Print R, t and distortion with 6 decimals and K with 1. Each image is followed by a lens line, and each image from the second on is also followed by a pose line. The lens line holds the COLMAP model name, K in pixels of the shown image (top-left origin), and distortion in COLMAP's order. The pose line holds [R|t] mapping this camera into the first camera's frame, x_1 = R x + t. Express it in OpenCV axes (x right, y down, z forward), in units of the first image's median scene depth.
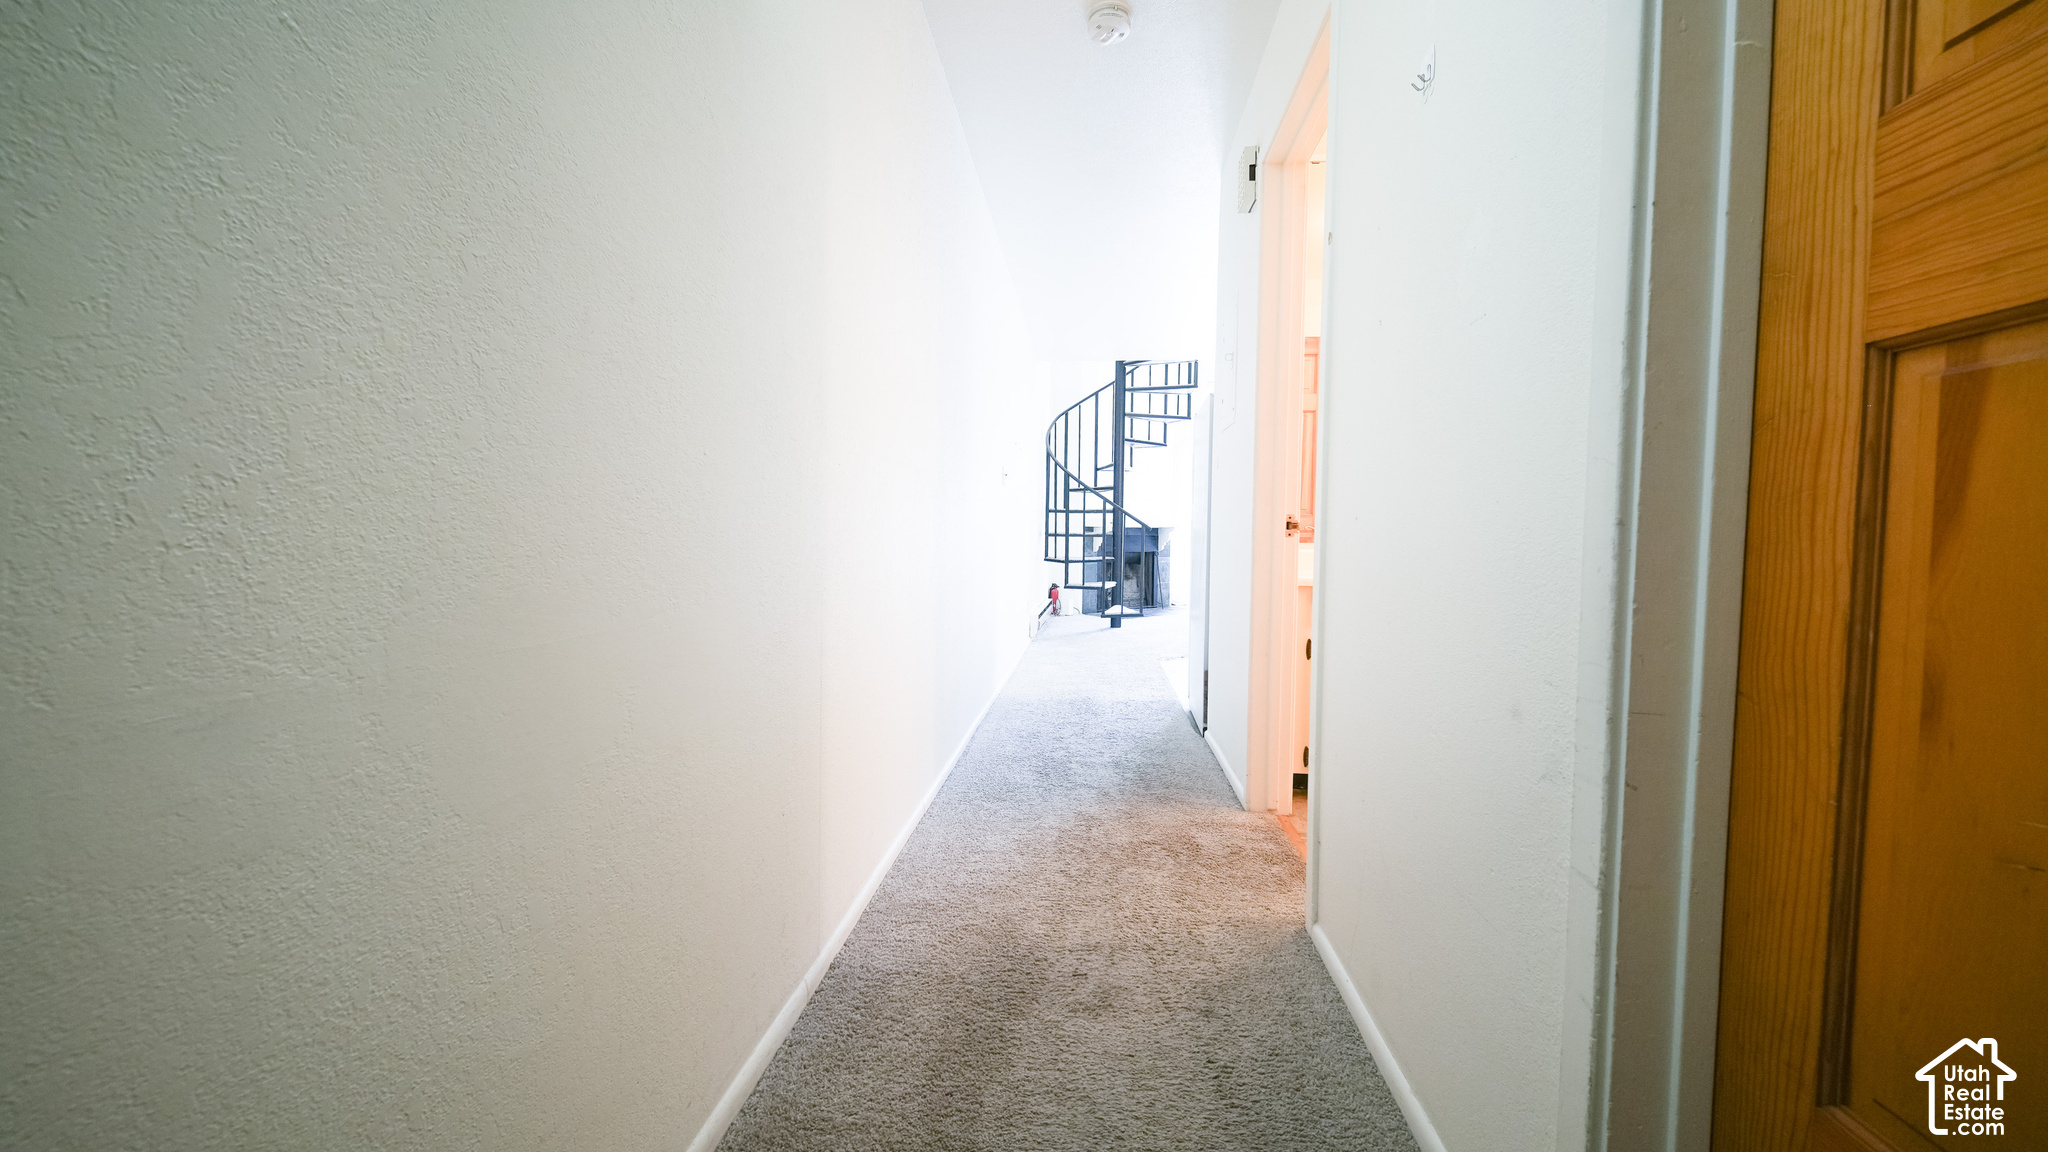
lens RADIAL K [[714.5, 0, 1036.9], [0, 714.5, 572.7], [0, 0, 1]] dist [-0.000604, -0.000040]
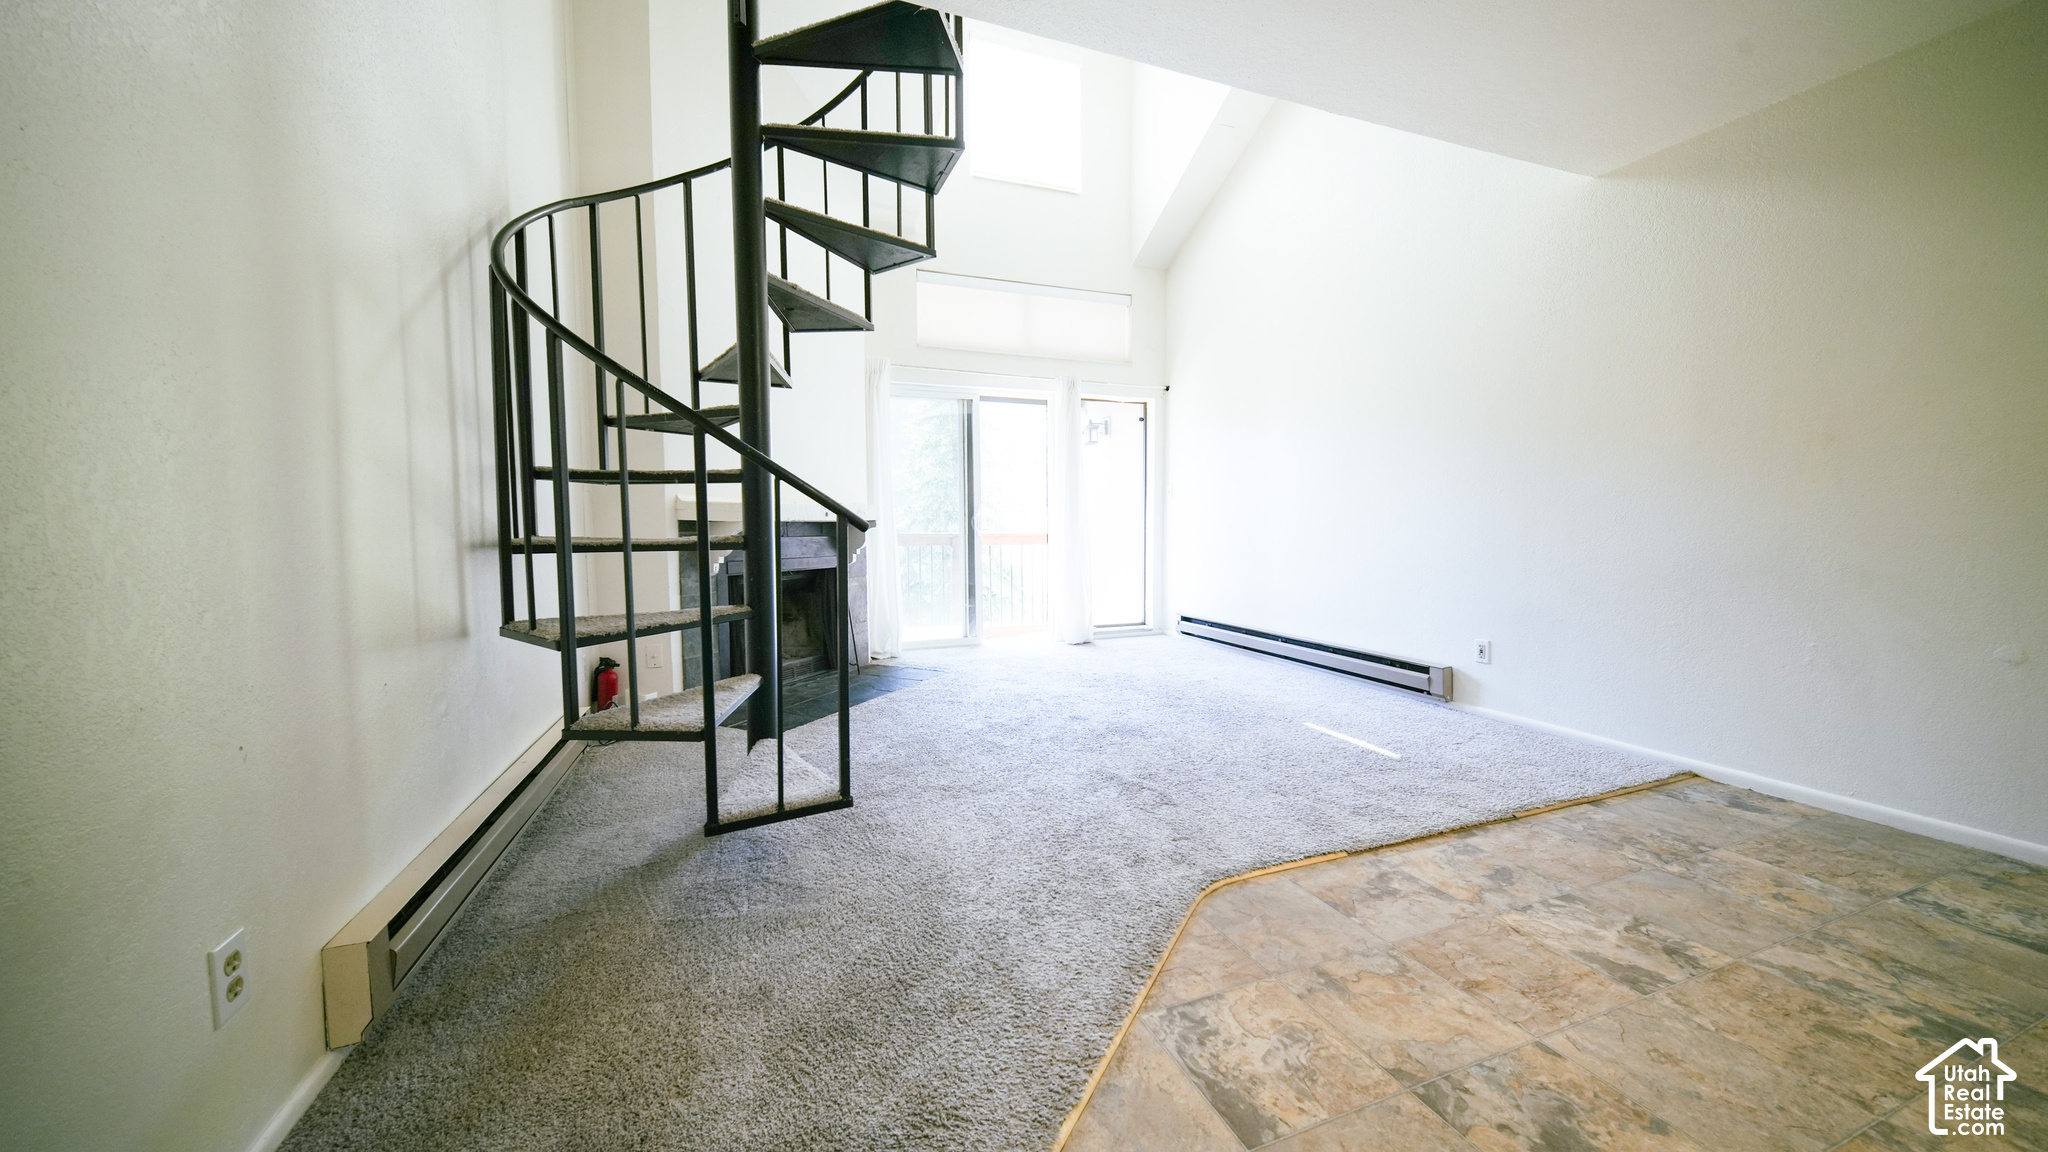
lens RADIAL K [[714.5, 0, 1036.9], [0, 714.5, 572.7], [0, 0, 1]] dist [-0.000604, -0.000040]
pose [[0.890347, -0.042956, 0.453252, 0.069414], [0.037847, 0.999077, 0.020341, -0.037043], [-0.453707, -0.000956, 0.891150, 0.577710]]
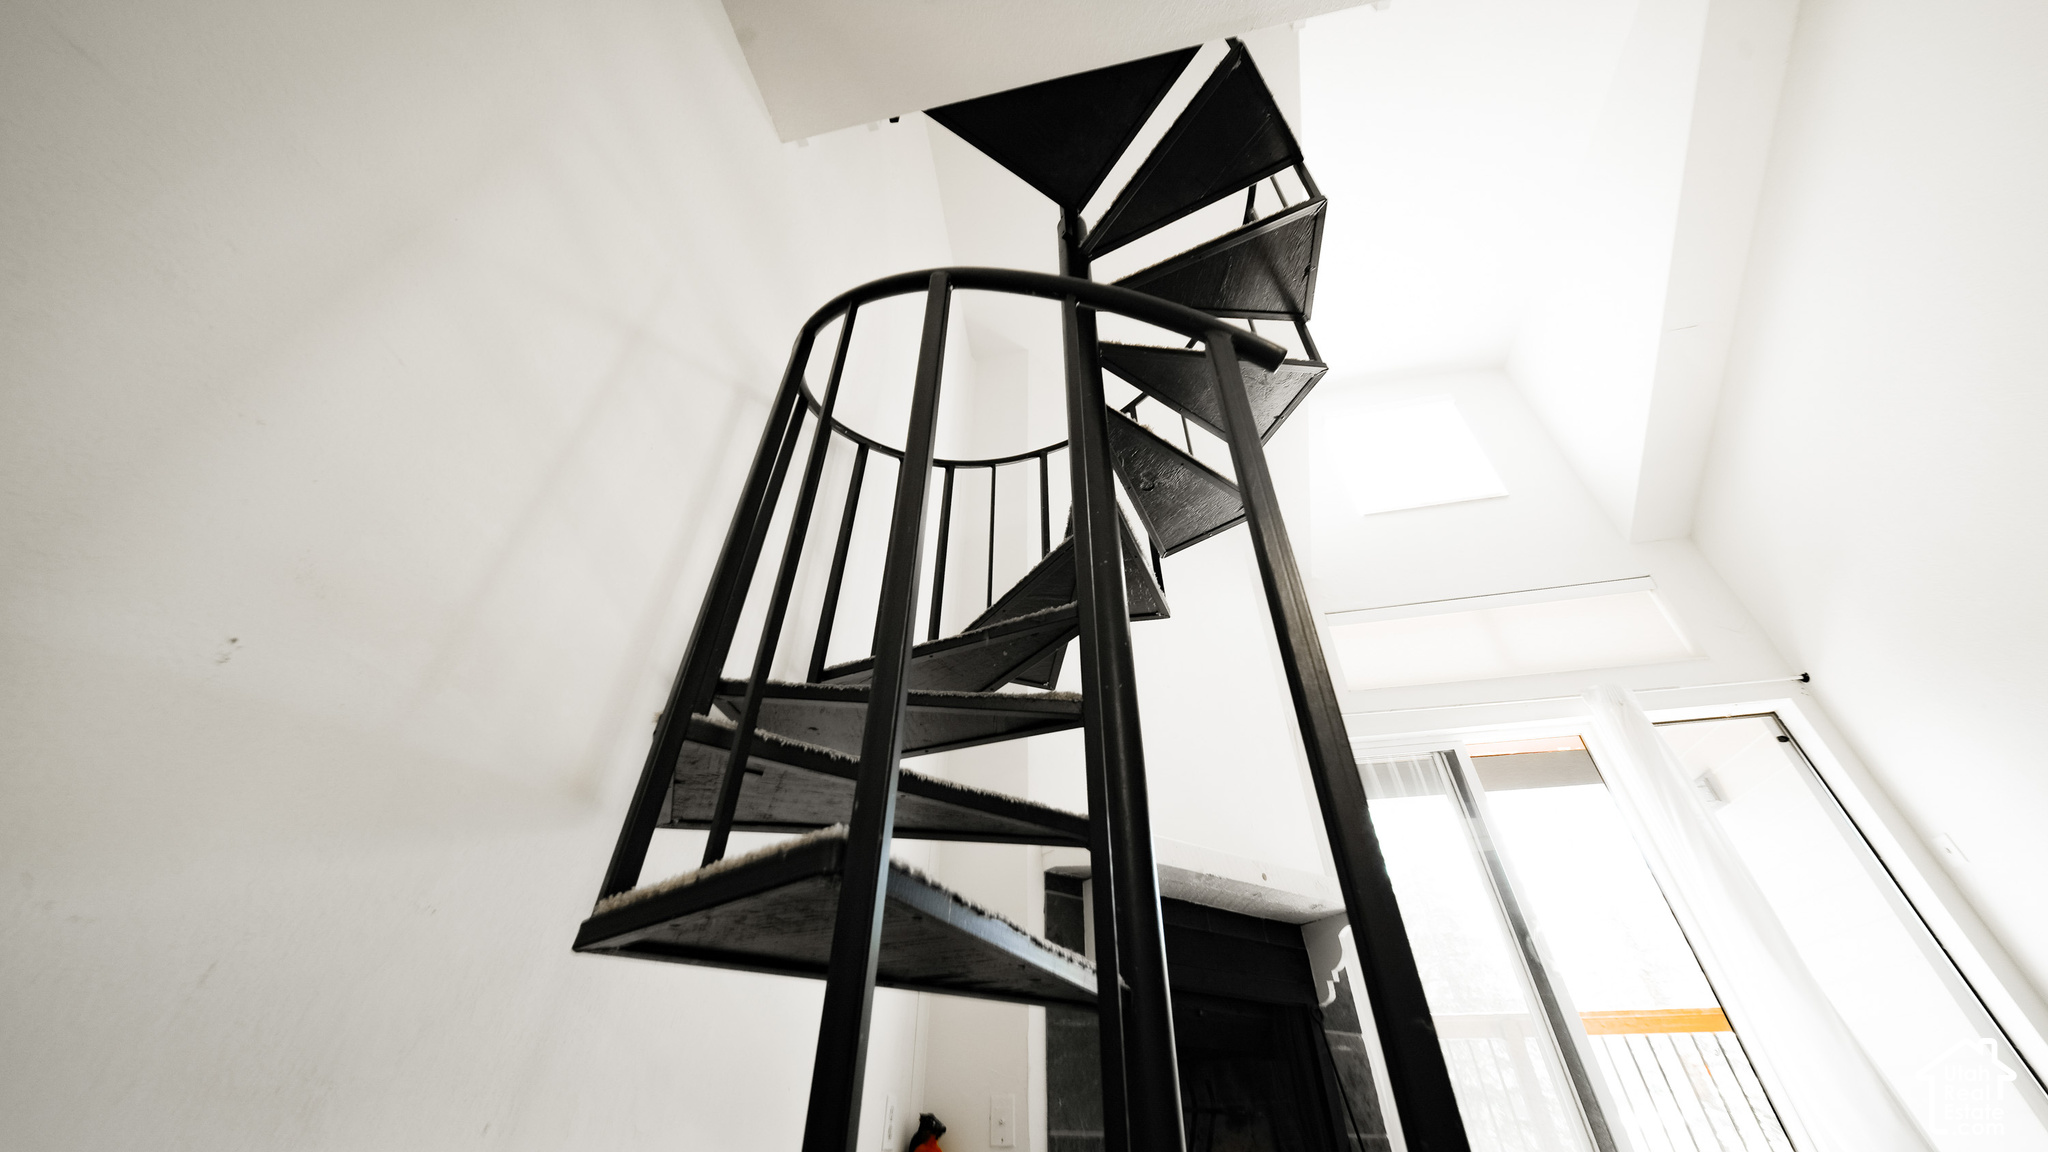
lens RADIAL K [[714.5, 0, 1036.9], [0, 714.5, 572.7], [0, 0, 1]] dist [-0.000604, -0.000040]
pose [[0.993903, -0.077480, -0.078447, 0.107295], [0.006570, 0.751829, -0.659326, 0.041859], [0.110063, 0.654790, 0.747754, 0.780328]]
